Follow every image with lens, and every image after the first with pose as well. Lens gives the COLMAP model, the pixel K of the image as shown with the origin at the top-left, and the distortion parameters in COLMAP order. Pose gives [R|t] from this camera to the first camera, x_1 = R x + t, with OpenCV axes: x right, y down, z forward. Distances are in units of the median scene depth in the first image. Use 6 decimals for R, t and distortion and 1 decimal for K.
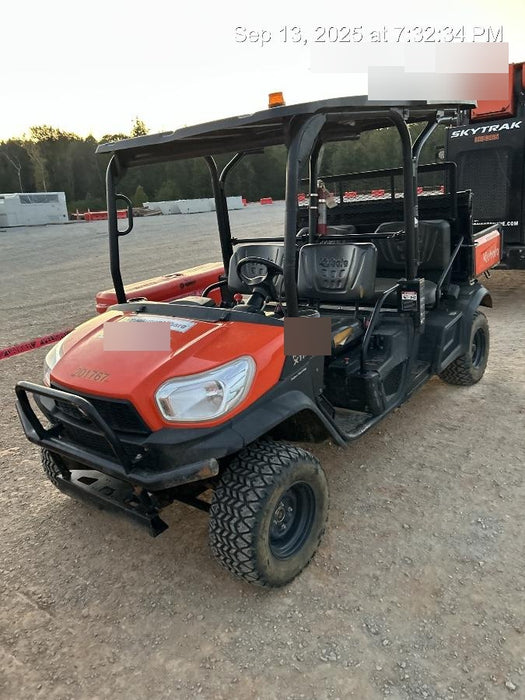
lens RADIAL K [[526.0, 0, 266.1], [0, 526.0, 337.2], [0, 0, 1]] dist [0.013580, 0.000494]
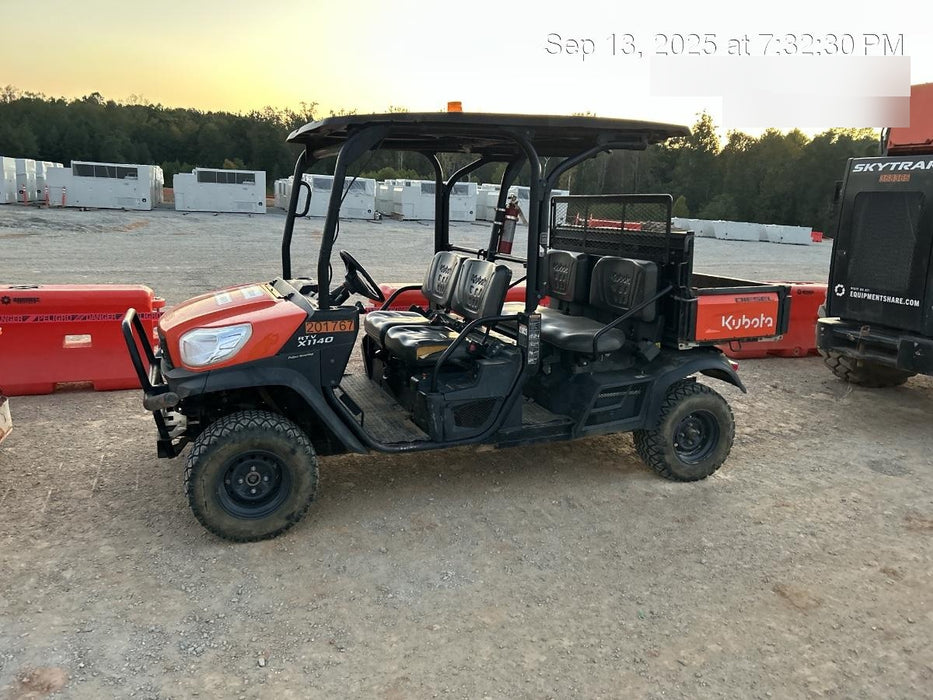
lens RADIAL K [[701.0, 0, 469.1], [0, 701.0, 319.2], [0, 0, 1]] dist [0.013580, 0.000494]
pose [[0.860888, 0.211649, -0.462683, 0.569576], [-0.257110, 0.965687, -0.036648, -0.022041], [0.439051, 0.150511, 0.885766, -0.072243]]
